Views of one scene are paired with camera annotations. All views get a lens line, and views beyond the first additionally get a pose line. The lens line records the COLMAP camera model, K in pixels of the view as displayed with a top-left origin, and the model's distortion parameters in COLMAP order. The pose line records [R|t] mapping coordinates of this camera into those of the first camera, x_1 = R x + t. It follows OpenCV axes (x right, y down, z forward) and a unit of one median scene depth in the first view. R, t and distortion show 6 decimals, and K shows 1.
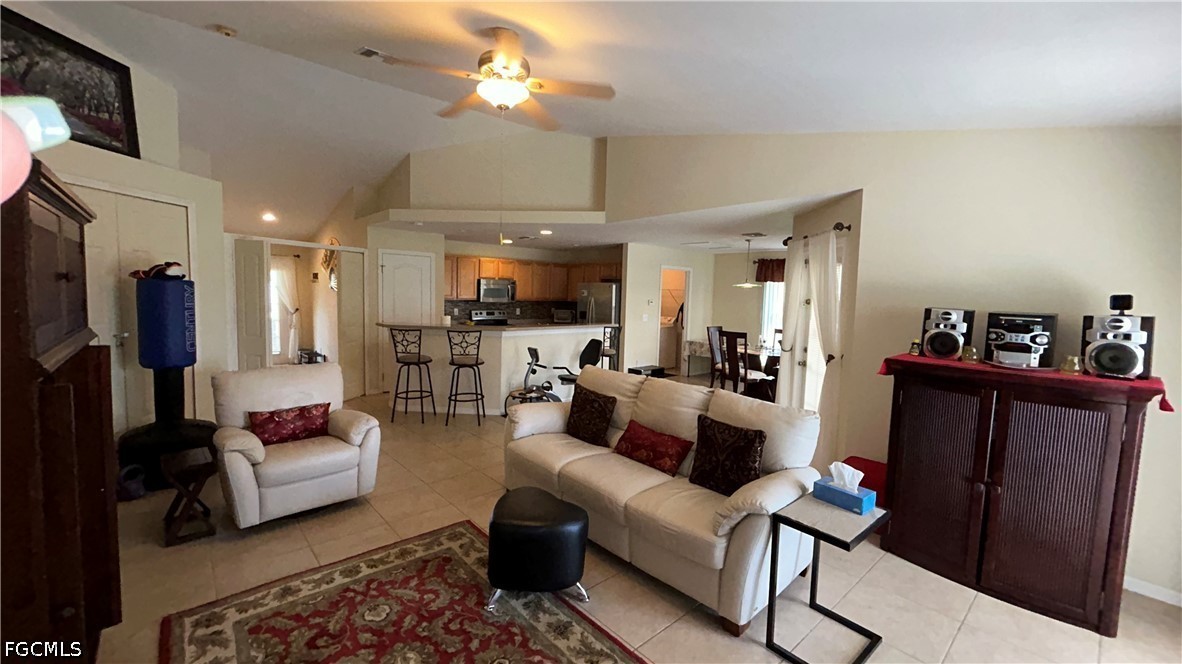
lens RADIAL K [[475.6, 0, 590.1], [0, 475.6, 332.4], [0, 0, 1]] dist [0.002752, 0.000245]
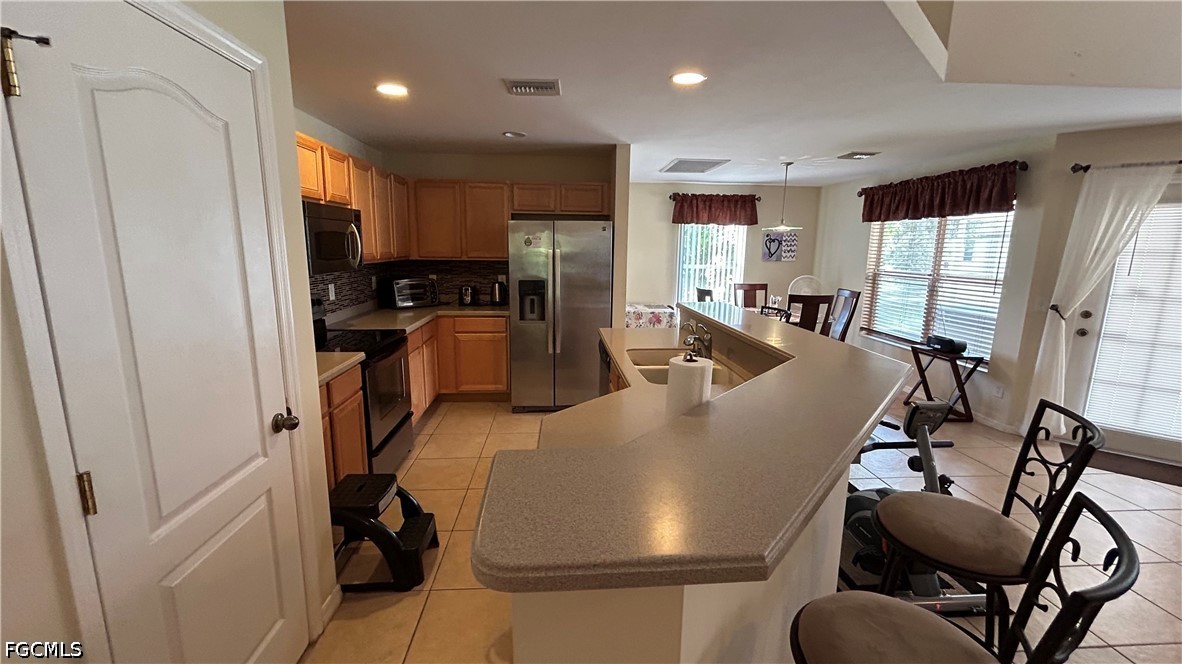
lens RADIAL K [[475.6, 0, 591.6], [0, 475.6, 334.2], [0, 0, 1]] dist [0.002752, 0.000245]
pose [[0.610259, -0.165797, 0.774658, -0.347921], [0.076234, 0.985607, 0.150890, -0.057809], [-0.788525, -0.033026, 0.614115, 0.639769]]
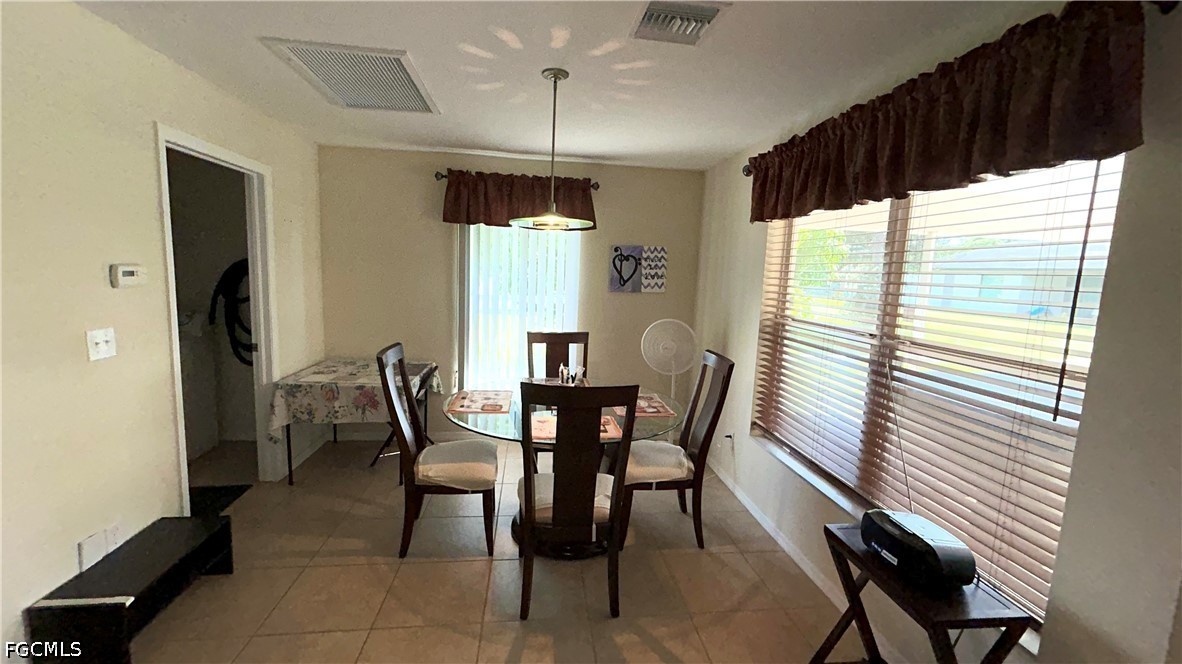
lens RADIAL K [[475.6, 0, 585.9], [0, 475.6, 333.8], [0, 0, 1]] dist [0.002752, 0.000245]
pose [[0.579931, -0.115913, 0.806377, 0.063358], [0.053084, 0.993099, 0.104576, -0.045594], [-0.812934, -0.017841, 0.582082, 0.650539]]
